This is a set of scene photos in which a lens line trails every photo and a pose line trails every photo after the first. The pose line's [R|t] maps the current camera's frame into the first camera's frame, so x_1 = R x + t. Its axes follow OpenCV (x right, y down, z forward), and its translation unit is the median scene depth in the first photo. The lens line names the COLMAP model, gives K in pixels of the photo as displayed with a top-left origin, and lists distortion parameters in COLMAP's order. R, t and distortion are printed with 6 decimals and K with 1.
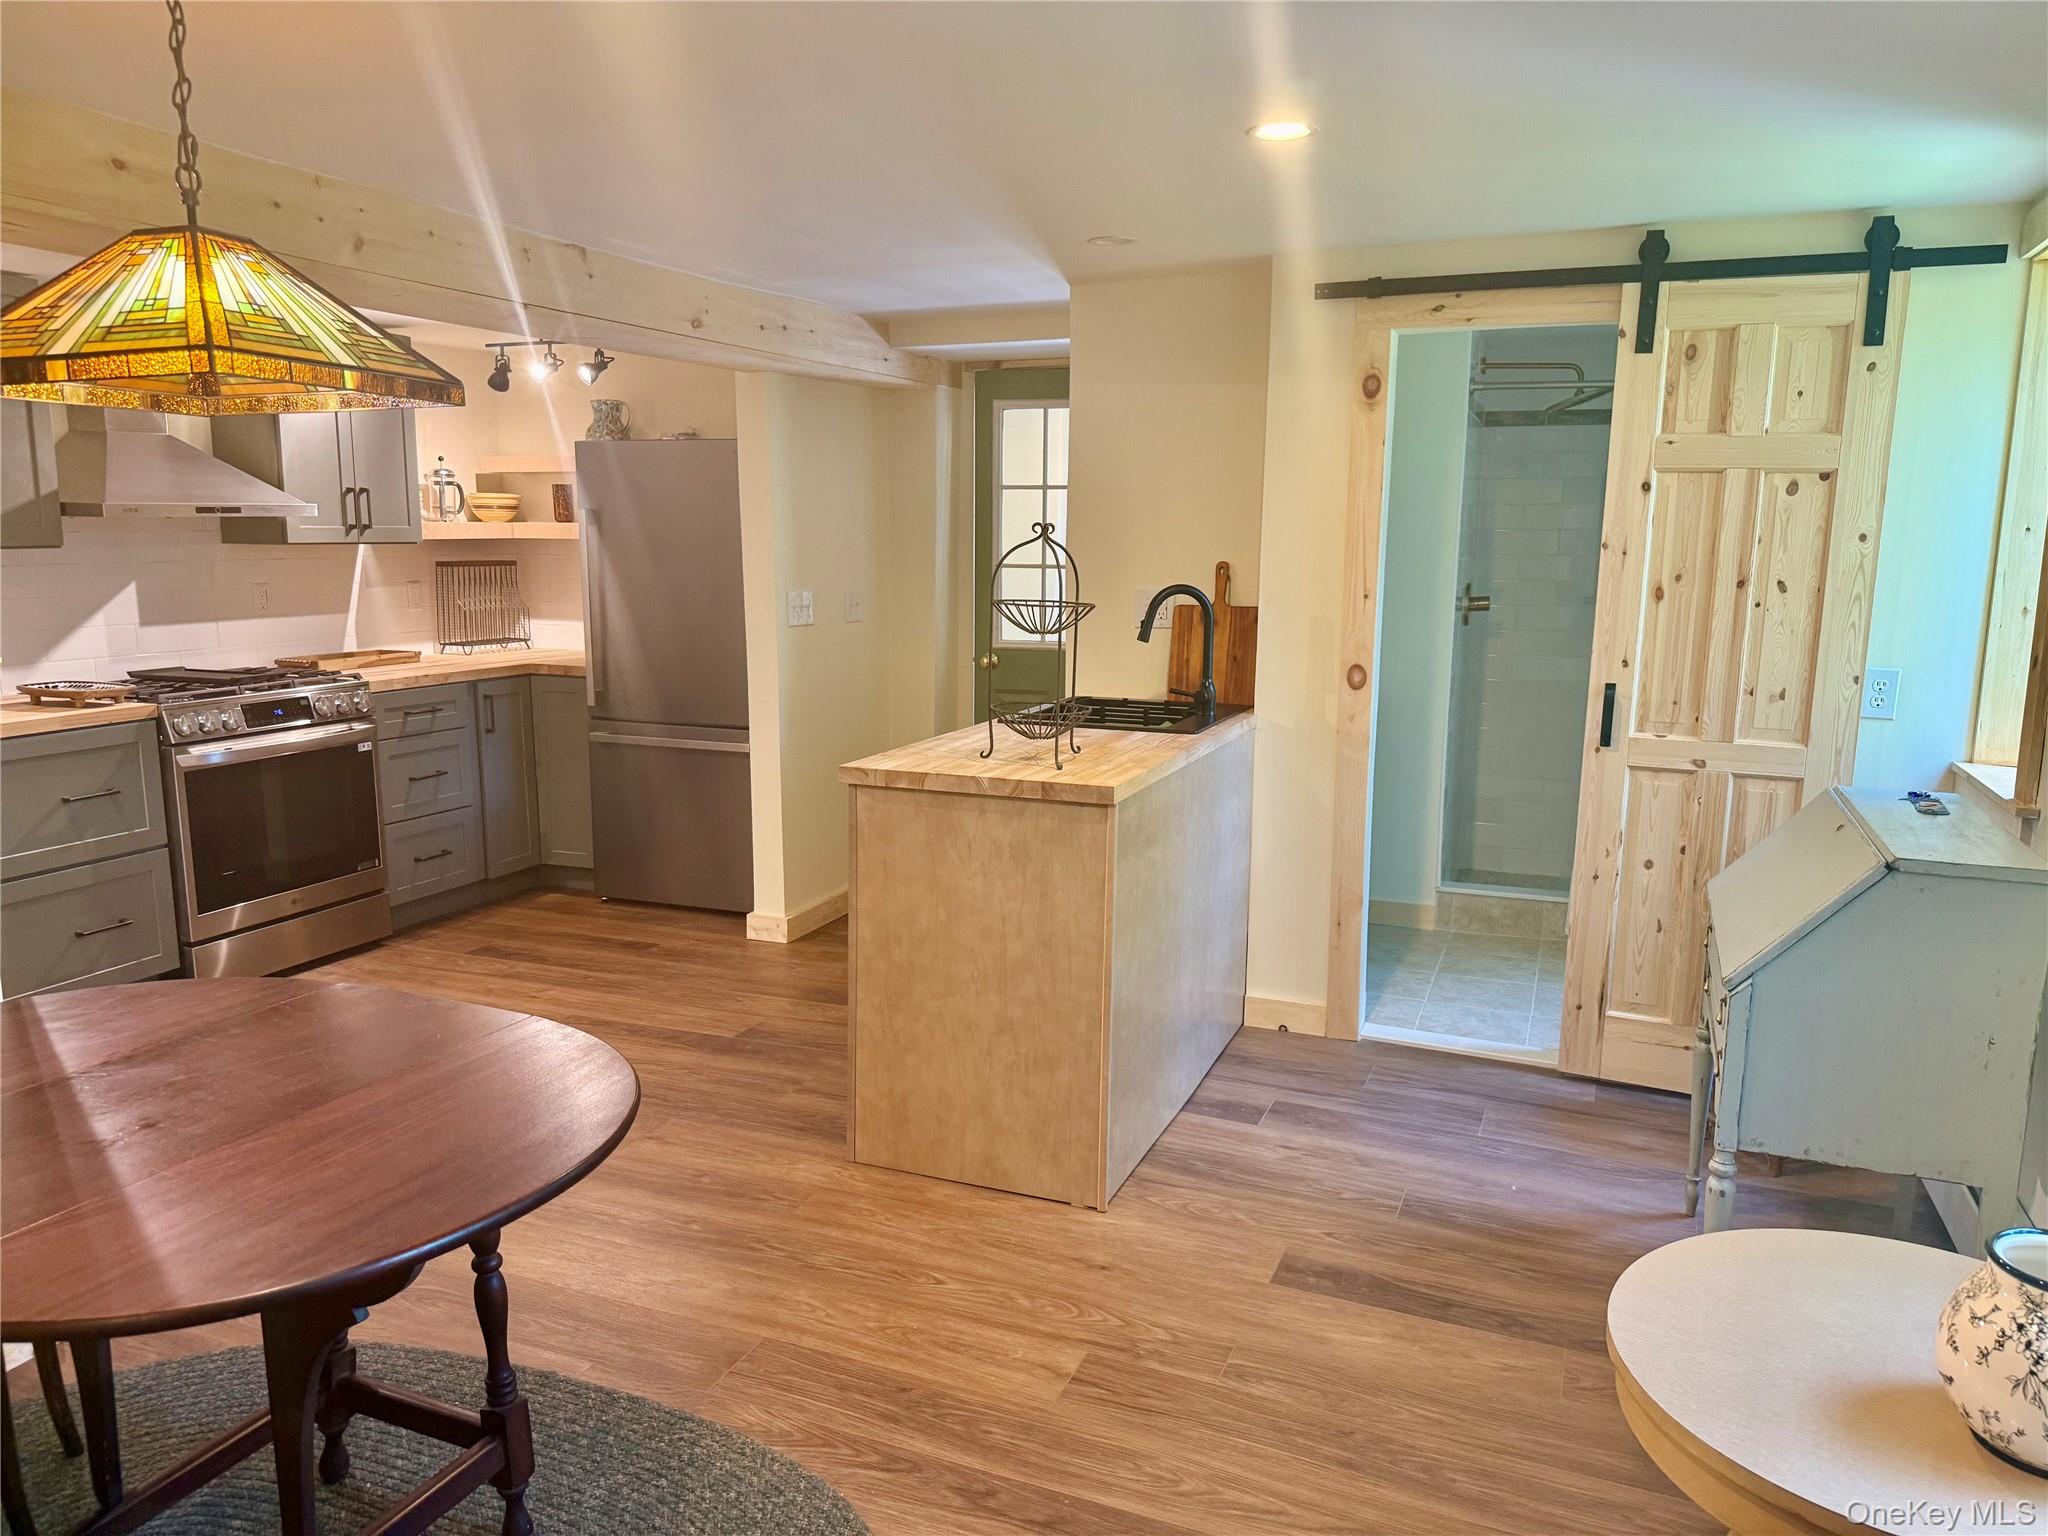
lens RADIAL K [[1429.2, 0, 1016.3], [0, 1429.2, 770.8], [0, 0, 1]] dist [0.058170, -0.074436]
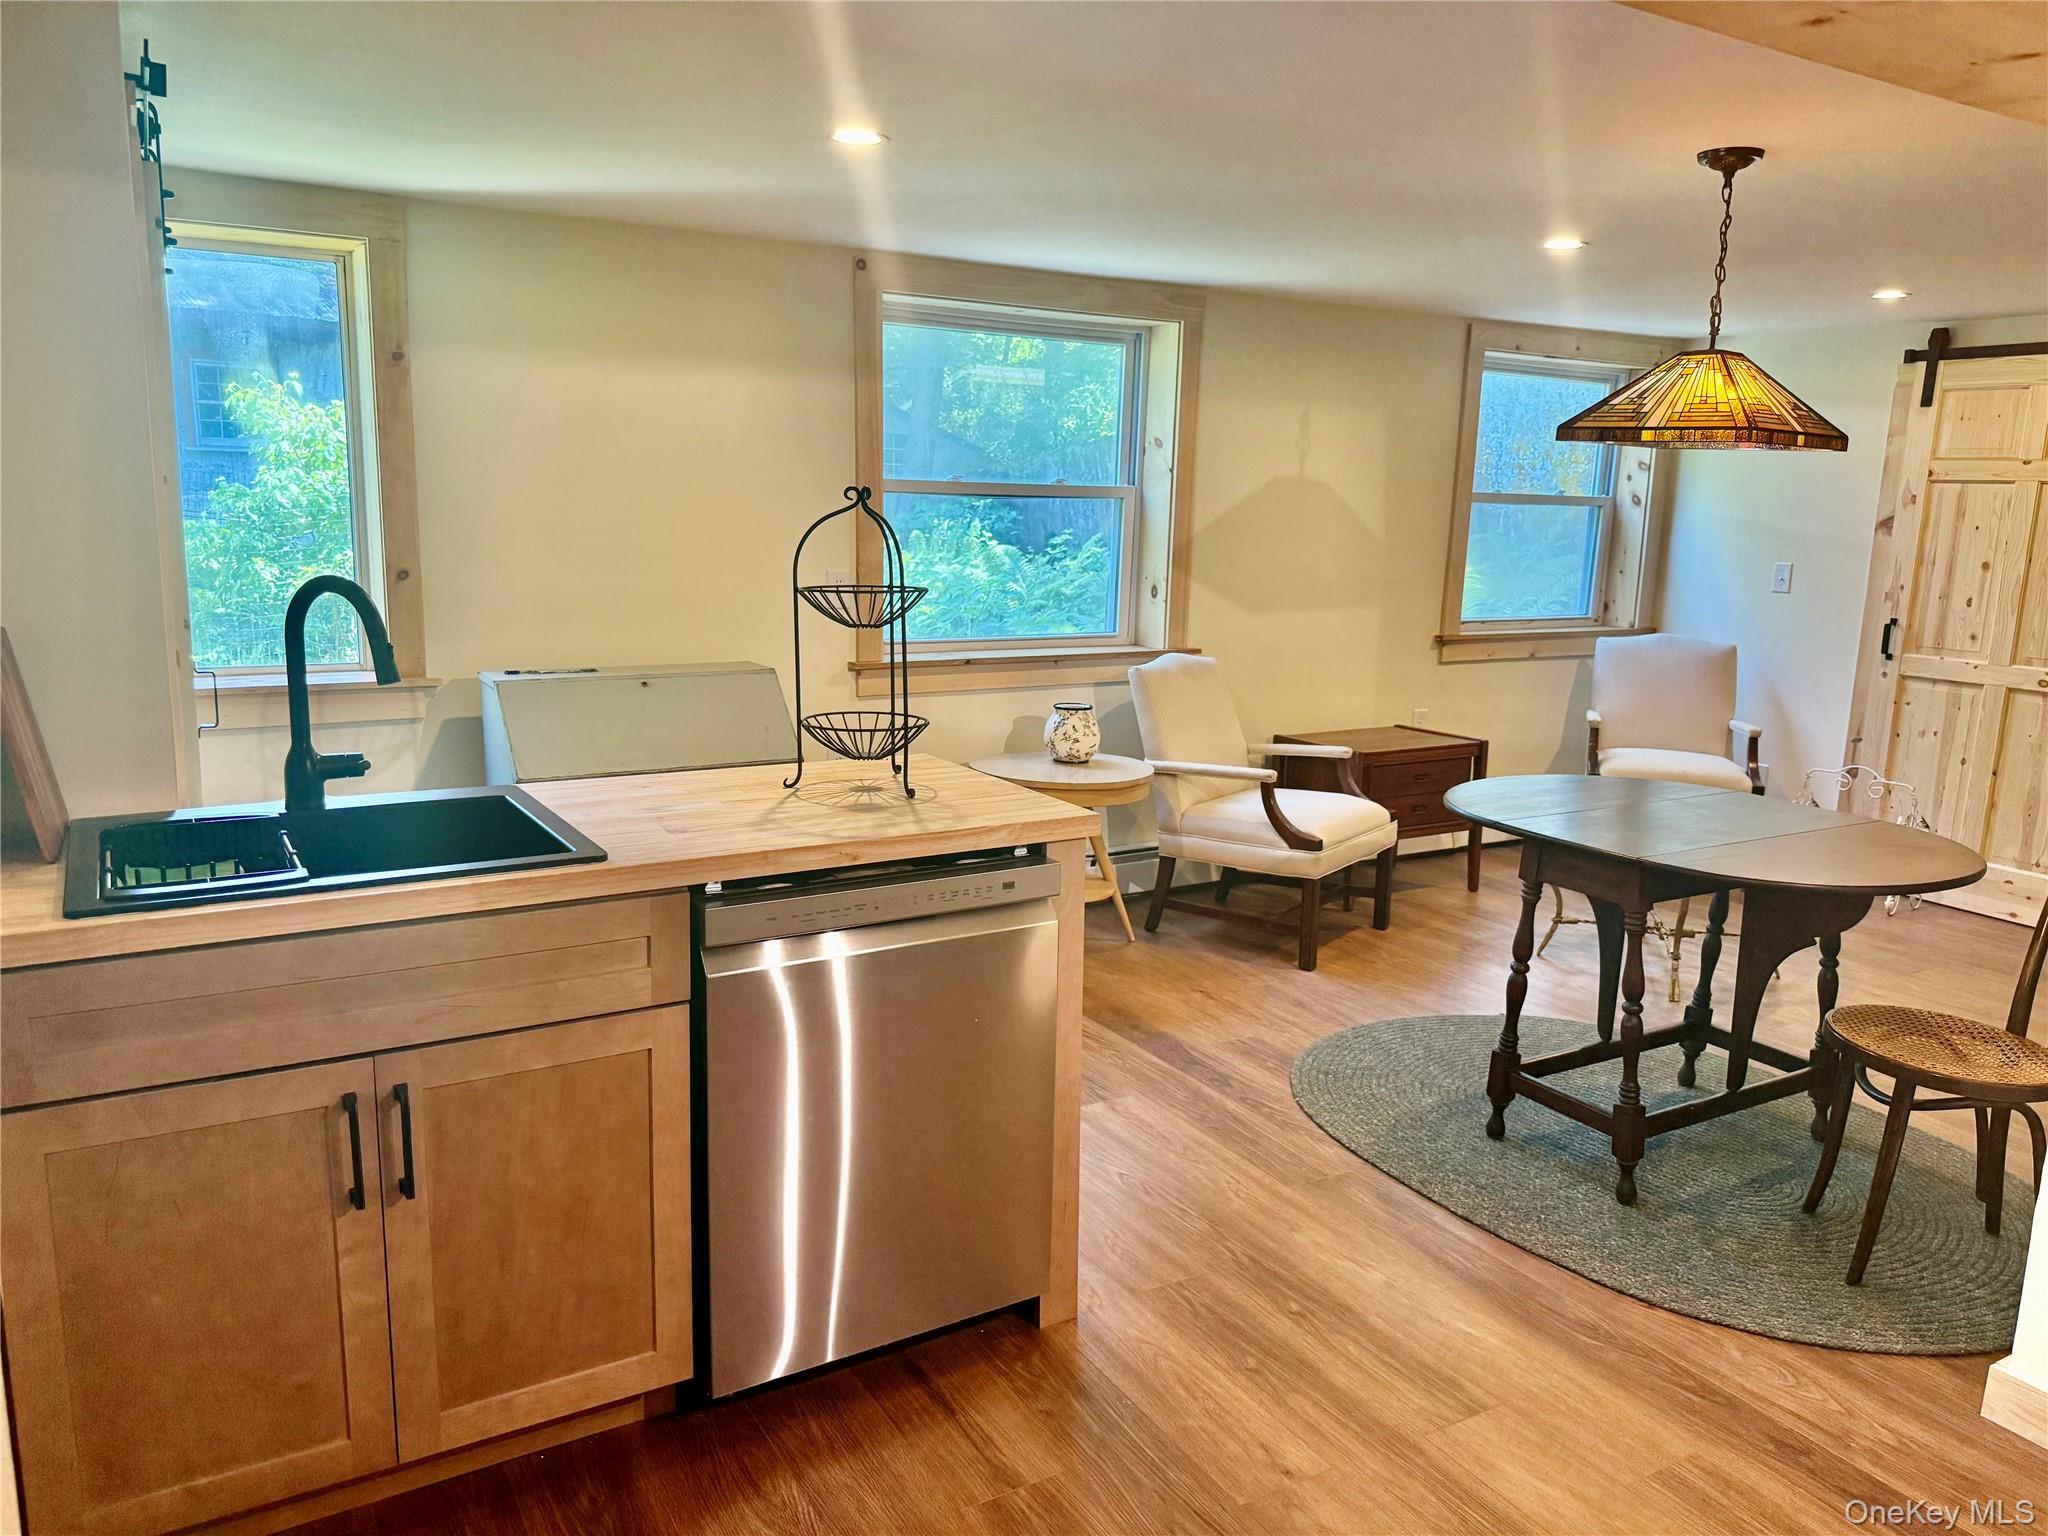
lens RADIAL K [[1424.0, 0, 1018.2], [0, 1424.0, 774.9], [0, 0, 1]] dist [0.068437, -0.095542]
pose [[-0.797918, -0.139346, 0.586438, -0.362118], [0.068701, 0.945548, 0.318151, -0.182123], [-0.598838, 0.294147, -0.744896, 1.076181]]
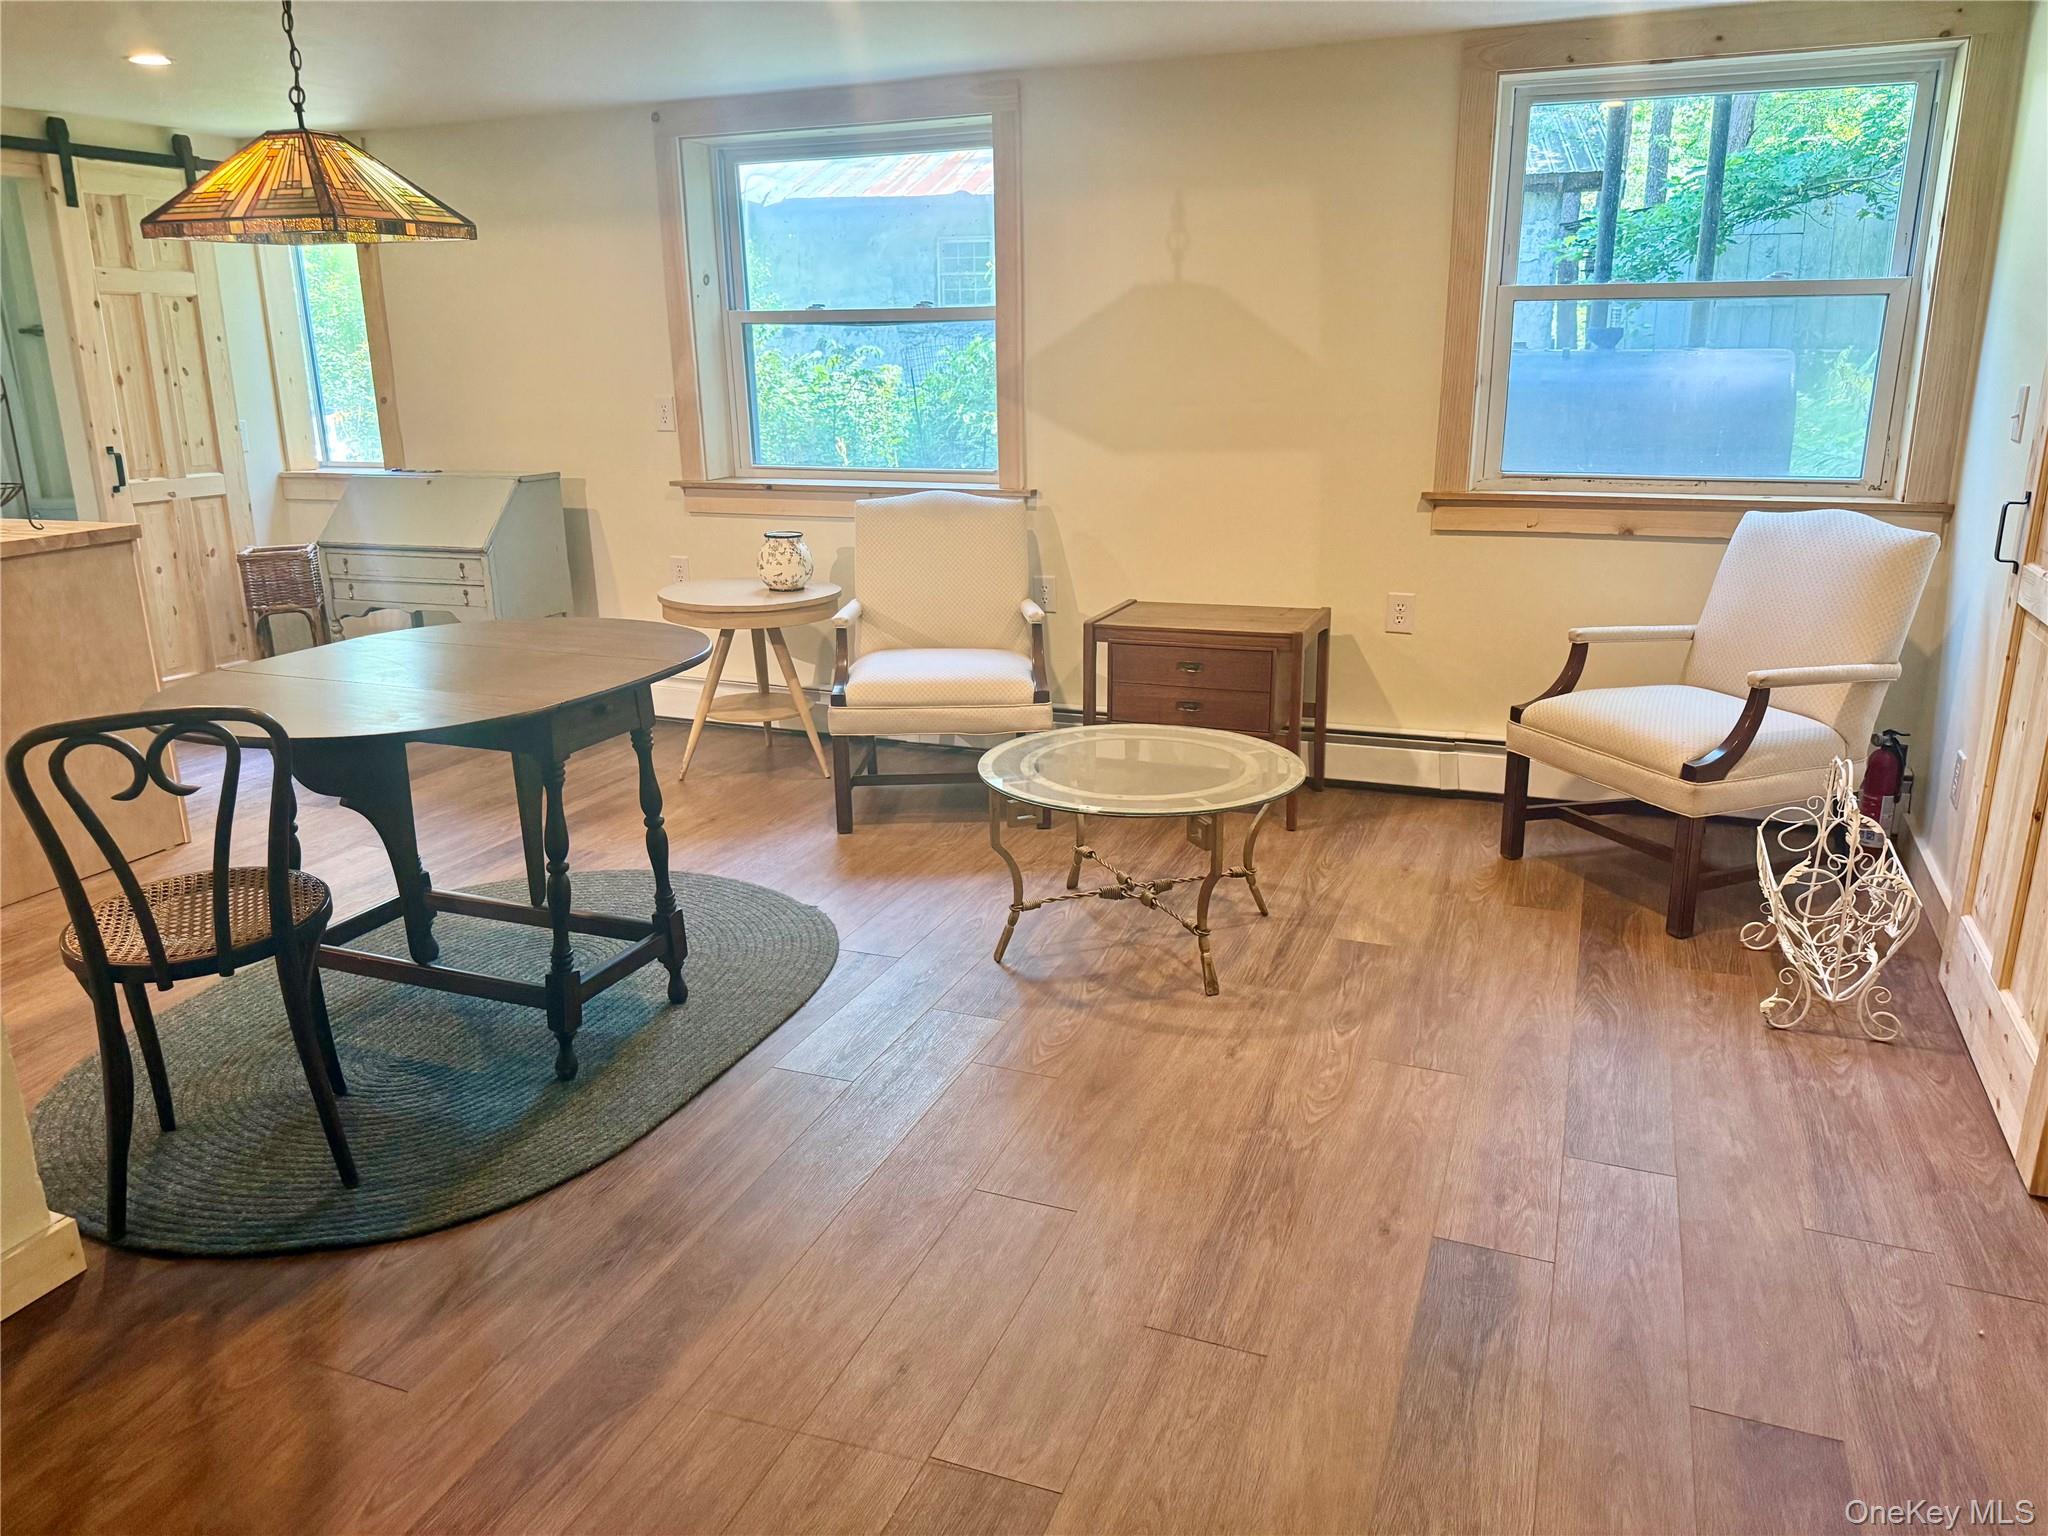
lens RADIAL K [[1416.2, 0, 1021.6], [0, 1416.2, 756.7], [0, 0, 1]] dist [0.070166, -0.107047]
pose [[-0.021669, -0.282908, 0.958902, -0.825545], [0.175003, 0.943246, 0.282243, -0.010823], [-0.984329, 0.173927, 0.029071, 0.112741]]
